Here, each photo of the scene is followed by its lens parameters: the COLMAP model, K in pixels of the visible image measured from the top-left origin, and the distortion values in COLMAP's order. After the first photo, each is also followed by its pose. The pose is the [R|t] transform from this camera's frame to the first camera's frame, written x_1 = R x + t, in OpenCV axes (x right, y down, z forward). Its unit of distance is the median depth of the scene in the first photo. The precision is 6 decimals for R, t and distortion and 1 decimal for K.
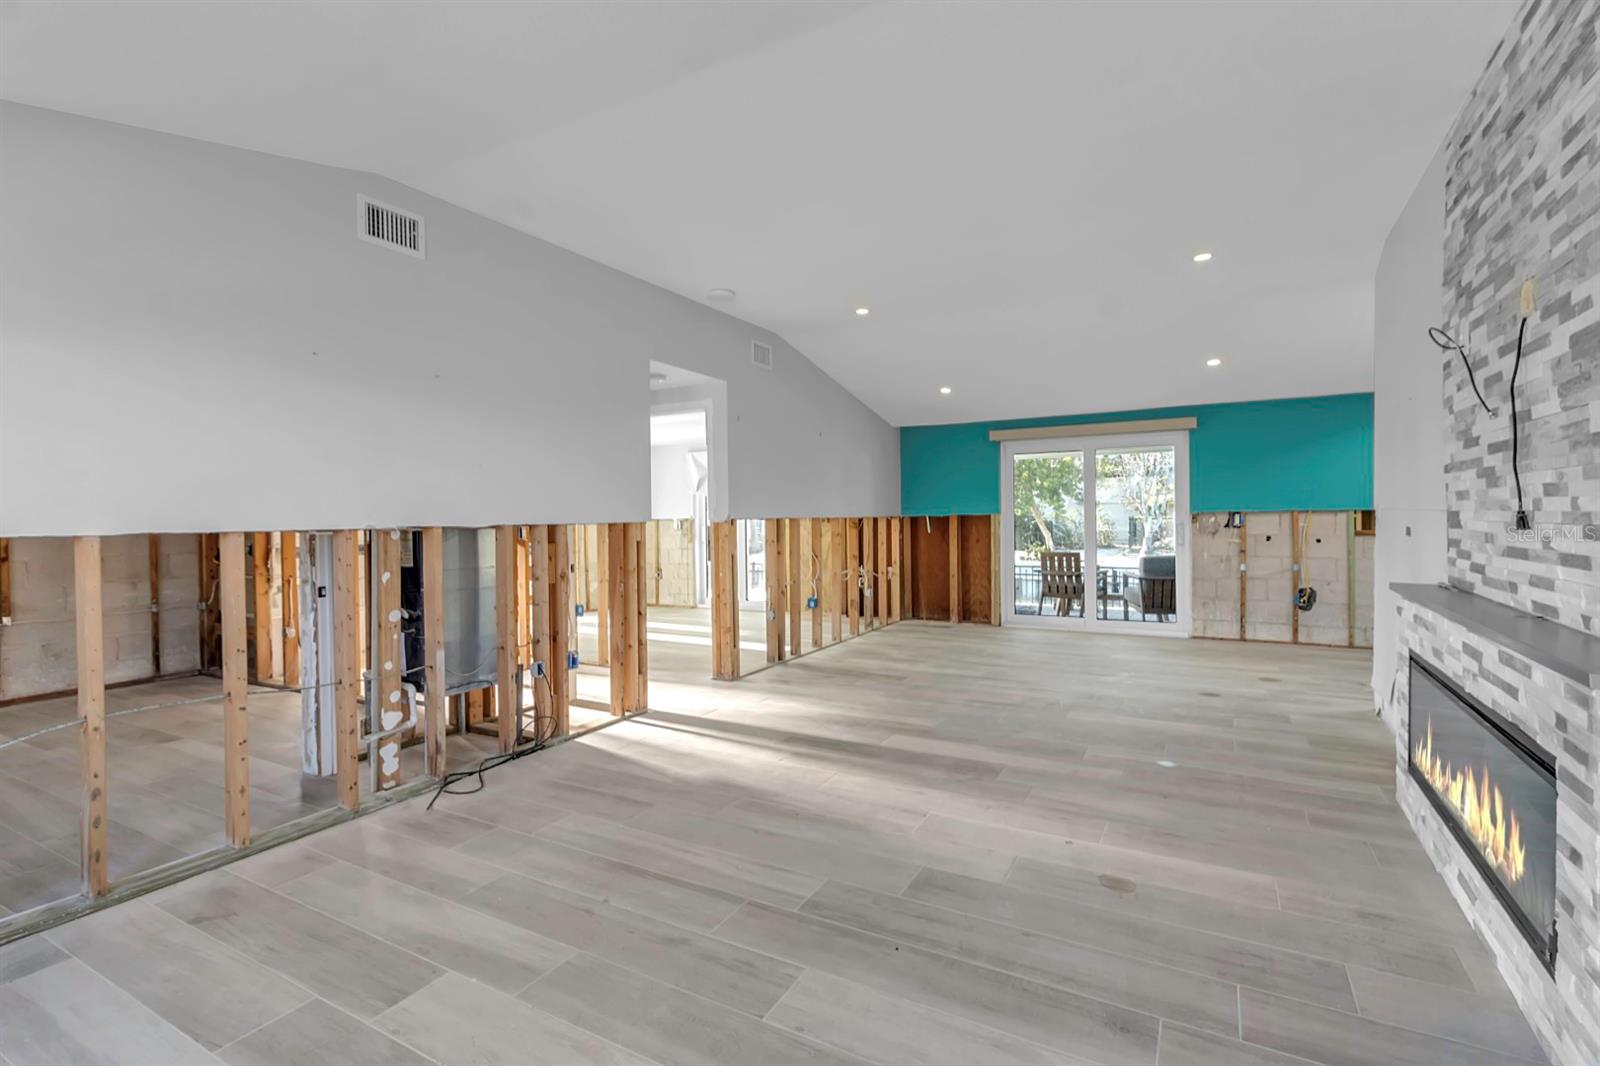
lens RADIAL K [[737.8, 0, 795.8], [0, 737.8, 527.2], [0, 0, 1]] dist [0.005548, 0.001399]
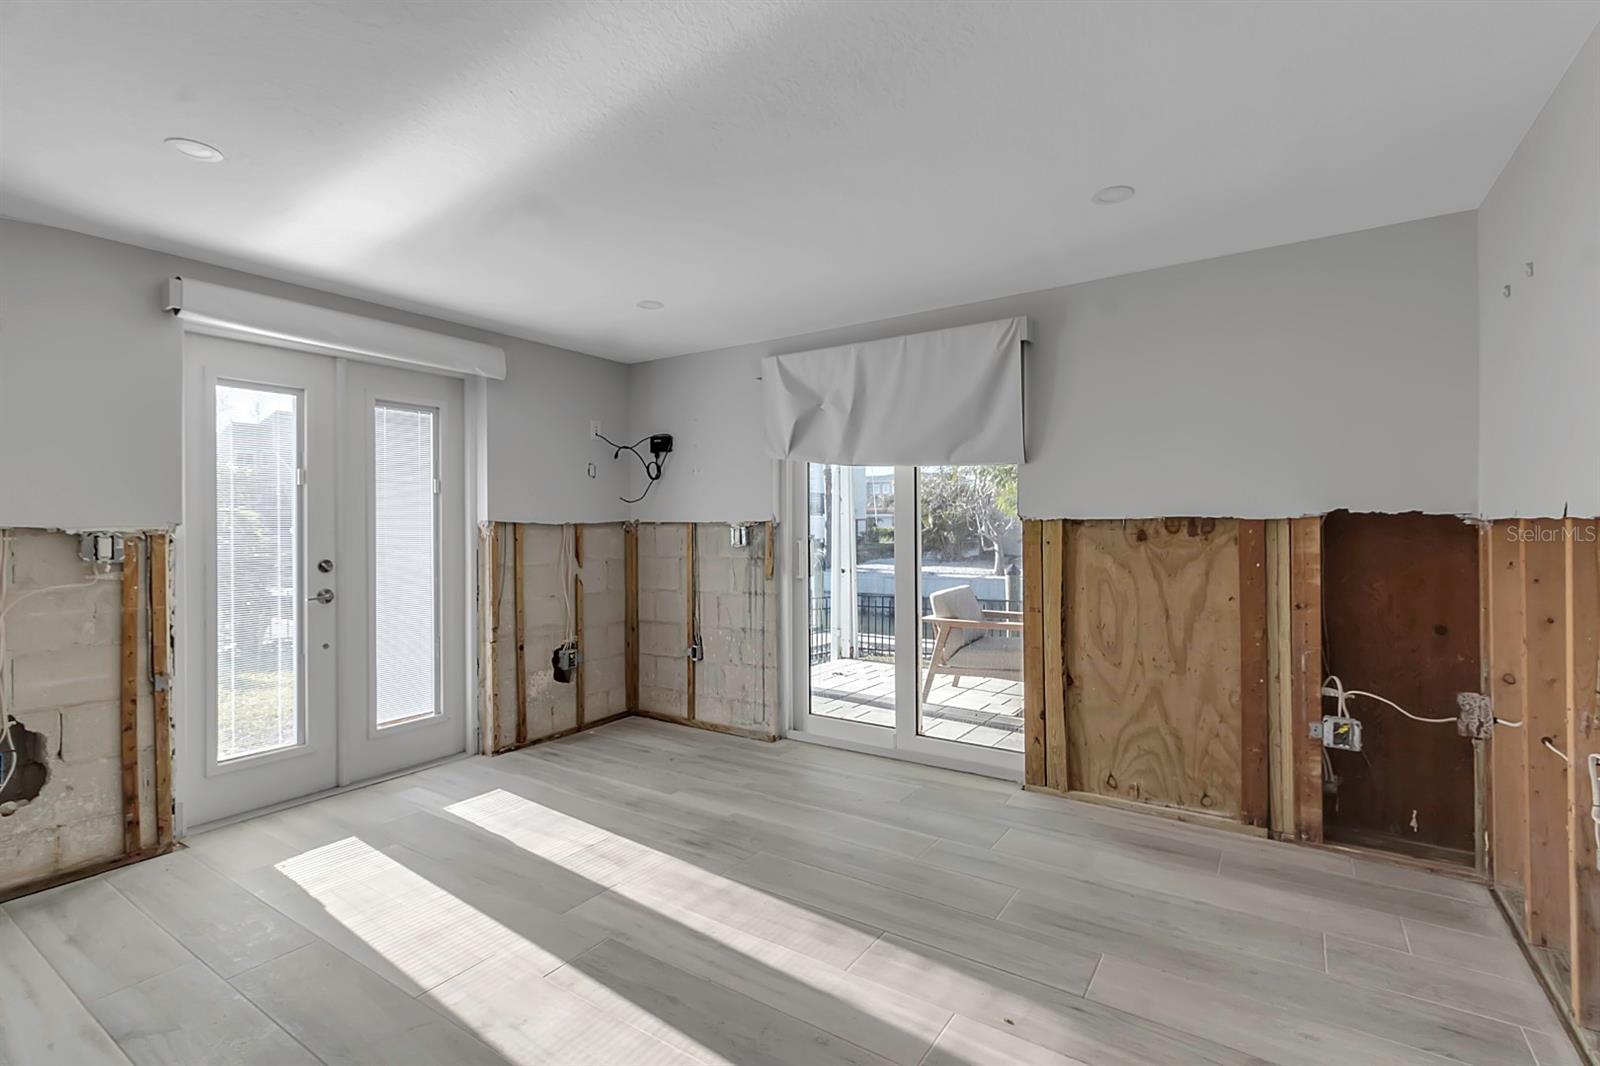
lens RADIAL K [[737.8, 0, 797.8], [0, 737.8, 522.6], [0, 0, 1]] dist [0.005548, 0.001399]
pose [[0.997299, 0.007297, -0.073079, -0.099960], [-0.008216, 0.999891, -0.012287, -0.006271], [0.072982, 0.012854, 0.997250, 0.602616]]
